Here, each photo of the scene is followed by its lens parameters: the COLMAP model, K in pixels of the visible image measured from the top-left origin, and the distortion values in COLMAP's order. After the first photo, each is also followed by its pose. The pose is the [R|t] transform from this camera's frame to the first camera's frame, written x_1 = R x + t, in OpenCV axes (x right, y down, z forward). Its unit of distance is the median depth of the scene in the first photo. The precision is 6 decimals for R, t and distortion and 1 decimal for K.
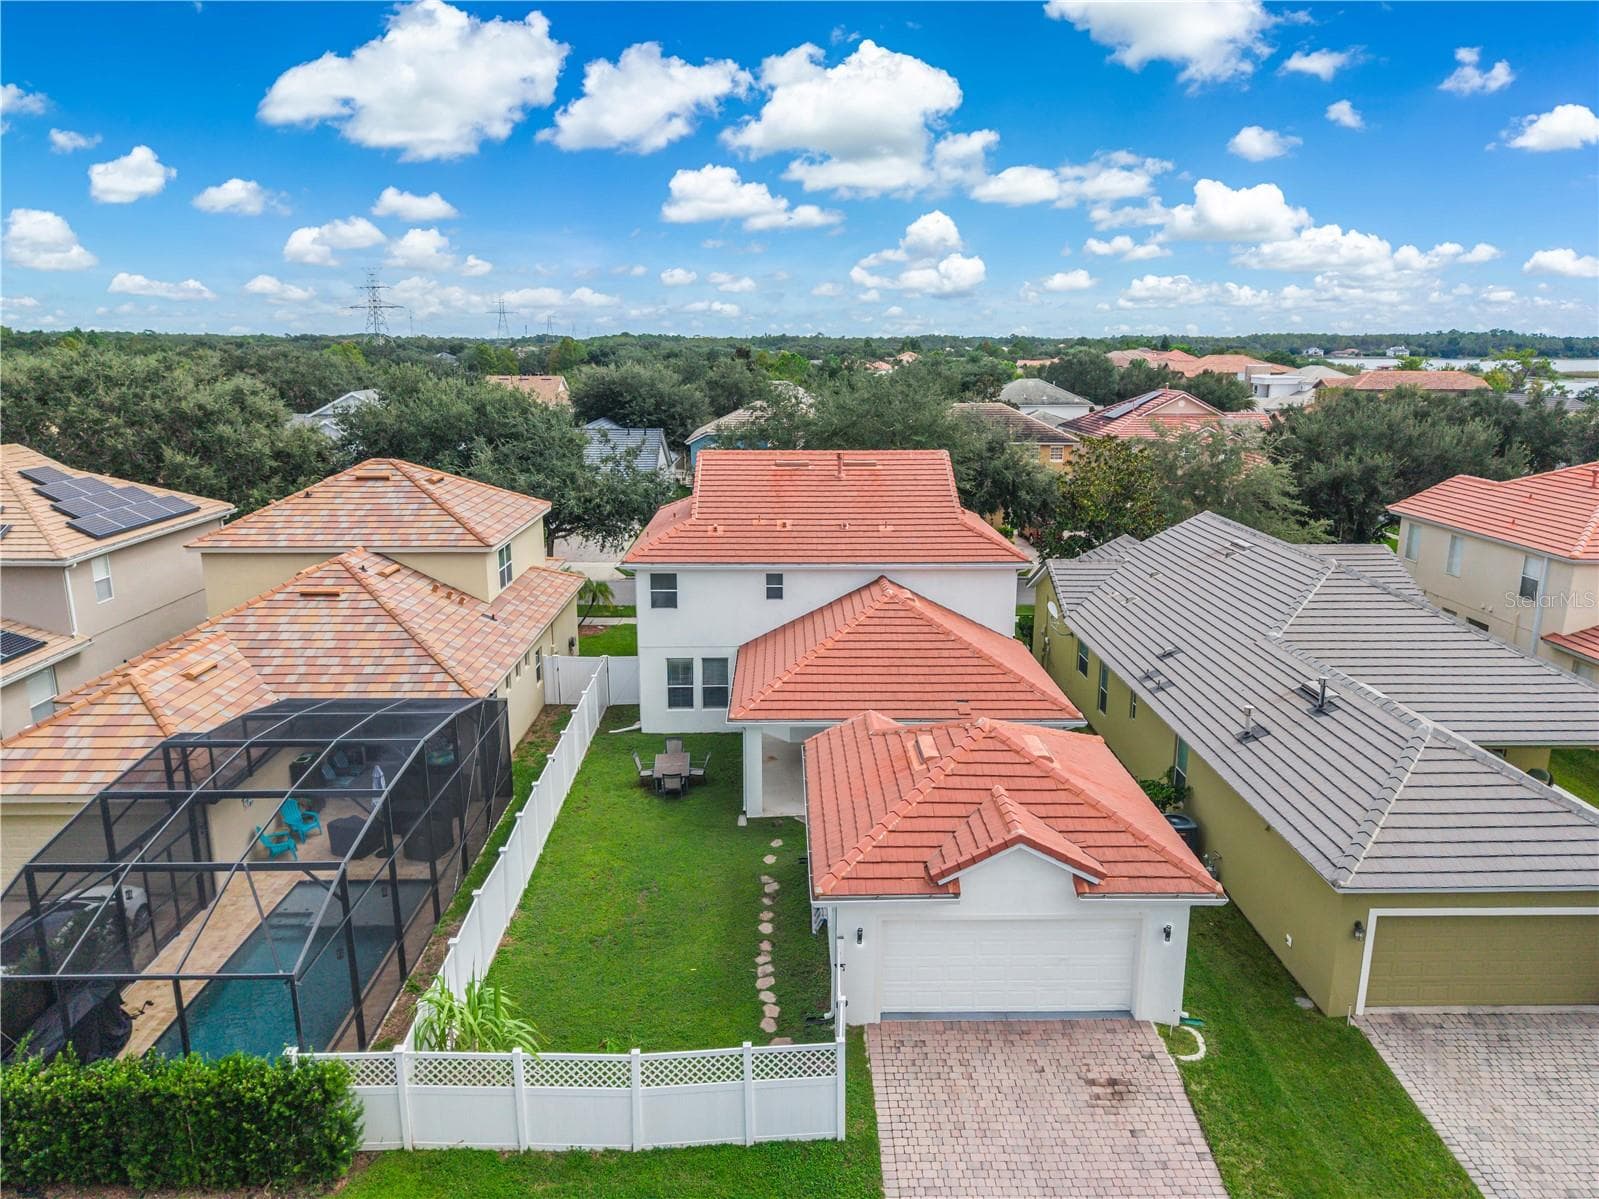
lens RADIAL K [[1074.1, 0, 802.8], [0, 1074.1, 594.9], [0, 0, 1]] dist [0.059419, -0.075187]
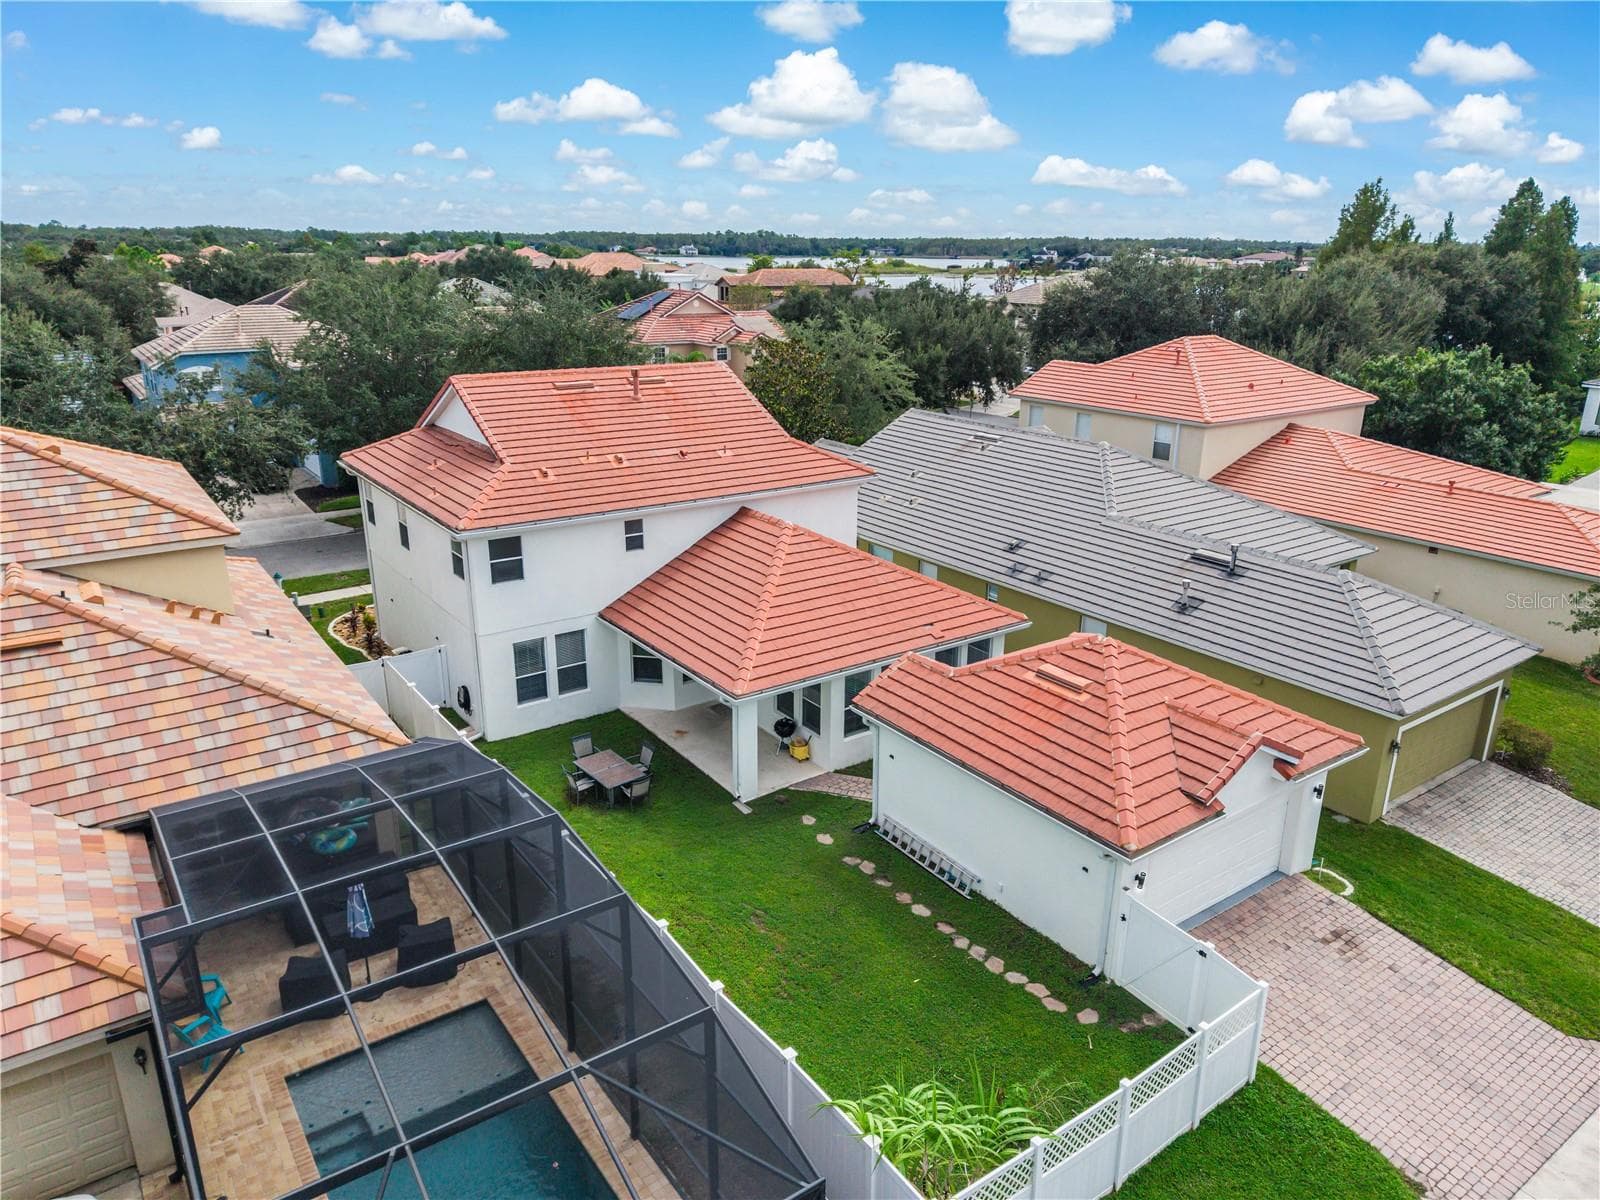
lens RADIAL K [[1087.9, 0, 808.0], [0, 1087.9, 581.8], [0, 0, 1]] dist [0.055333, -0.067413]
pose [[0.821731, -0.162371, 0.546254, -0.586436], [0.120962, 0.986405, 0.111238, -0.076030], [-0.556889, -0.025332, 0.830200, 0.318066]]
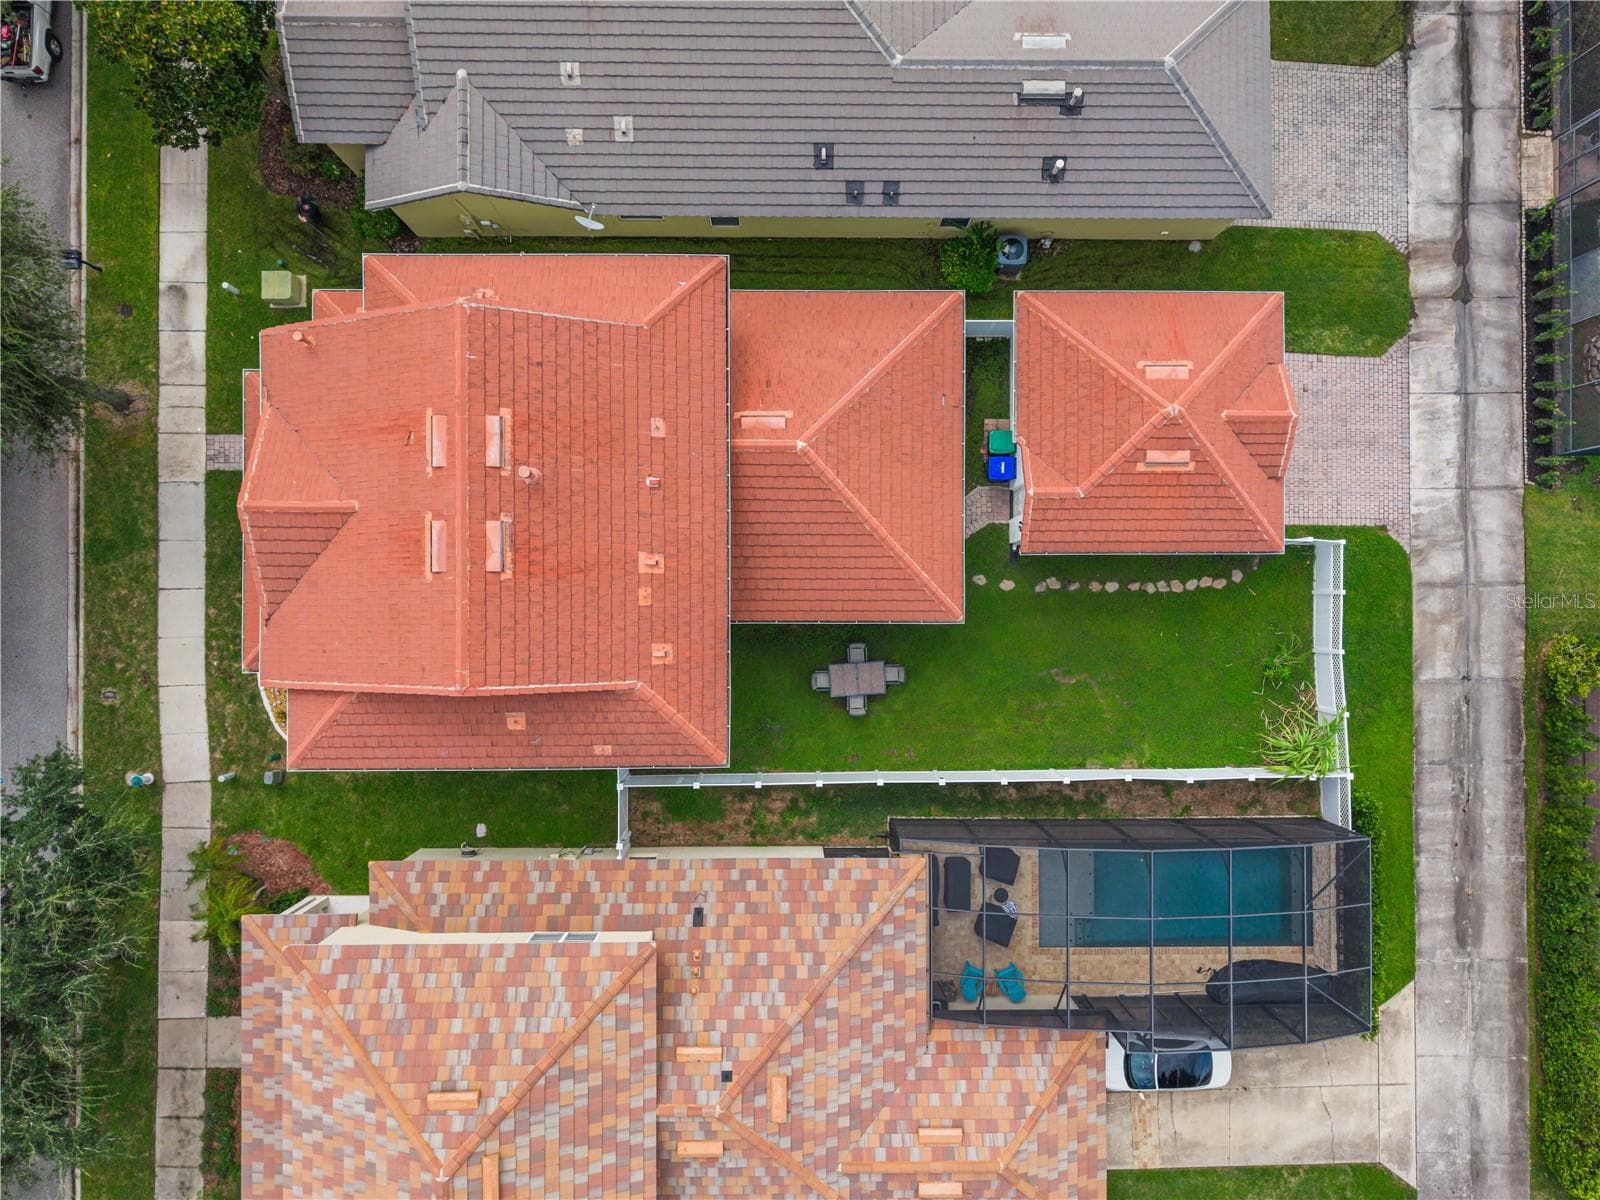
lens RADIAL K [[1085.6, 0, 800.0], [0, 1085.6, 600.0], [0, 0, 1]] dist [0.013622, 0.000805]
pose [[0.018938, -0.999781, 0.008946, -0.074777], [0.218707, 0.012873, 0.975706, -1.213634], [-0.975607, -0.016522, 0.218903, 1.131851]]
